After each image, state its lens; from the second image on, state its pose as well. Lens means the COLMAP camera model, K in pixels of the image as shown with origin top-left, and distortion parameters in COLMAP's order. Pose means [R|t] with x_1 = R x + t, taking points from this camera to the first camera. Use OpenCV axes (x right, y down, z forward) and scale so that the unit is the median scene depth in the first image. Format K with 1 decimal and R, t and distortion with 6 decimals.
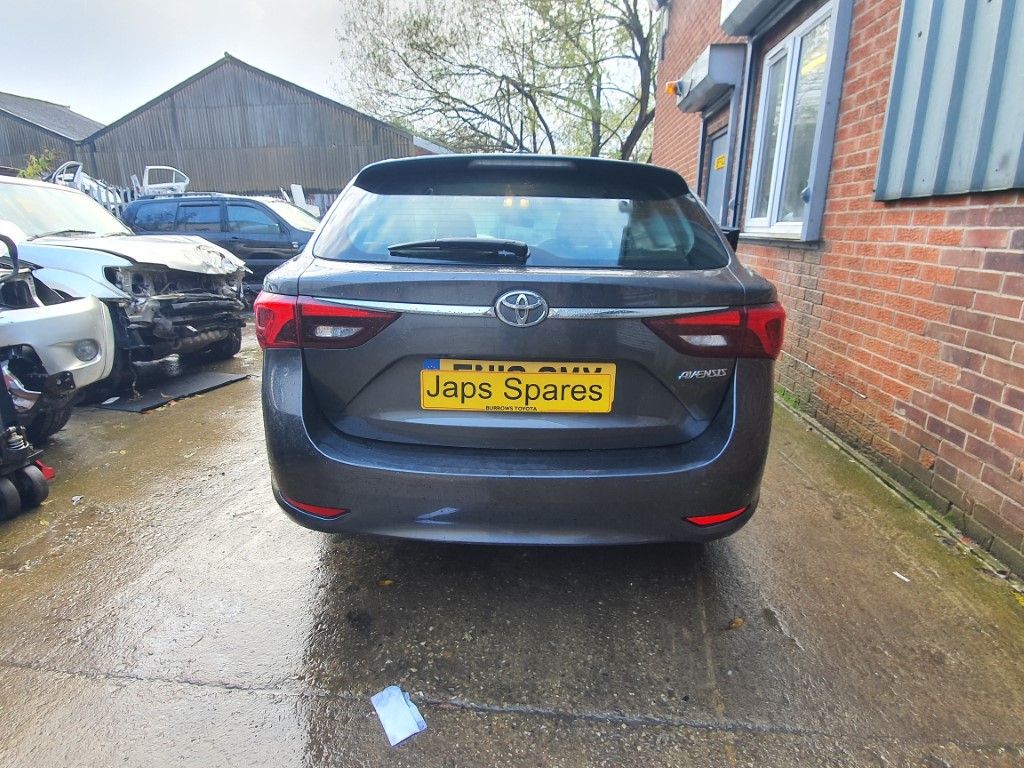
lens RADIAL K [[559.9, 0, 512.8], [0, 559.9, 383.1], [0, 0, 1]] dist [0.005950, -0.009041]
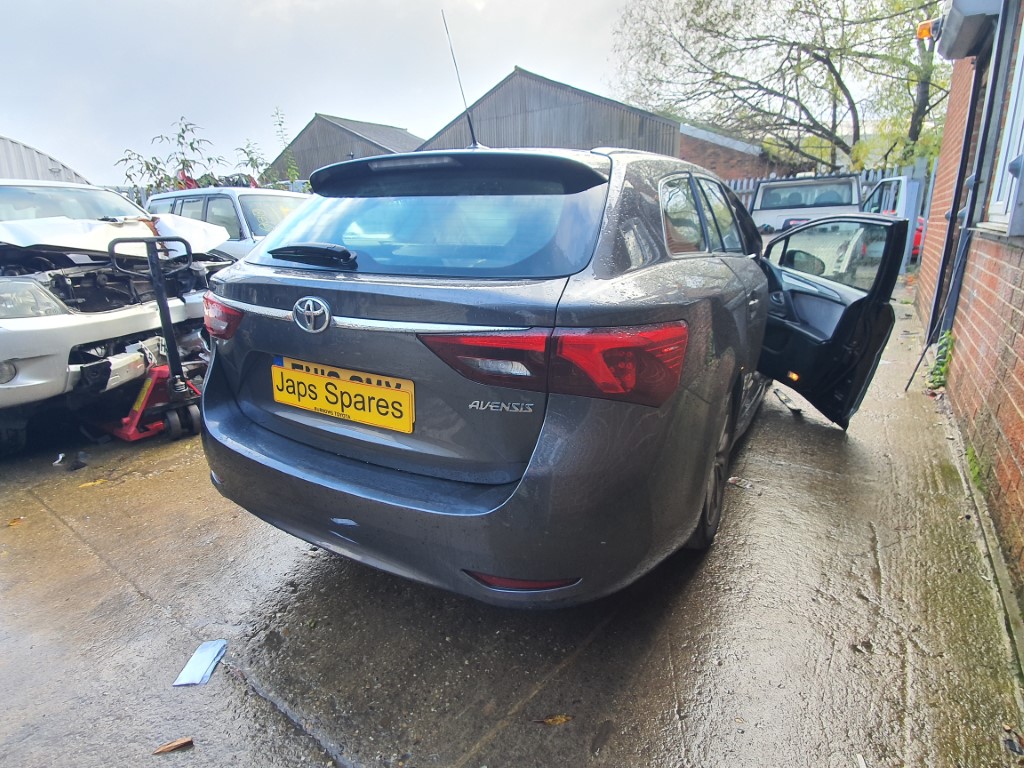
lens RADIAL K [[559.9, 0, 507.7], [0, 559.9, 380.5], [0, 0, 1]] dist [0.005950, -0.009041]
pose [[0.860716, 0.119714, -0.494810, 0.568704], [-0.114855, 0.992562, 0.040353, -0.067034], [0.495960, 0.022099, 0.868064, 0.213681]]
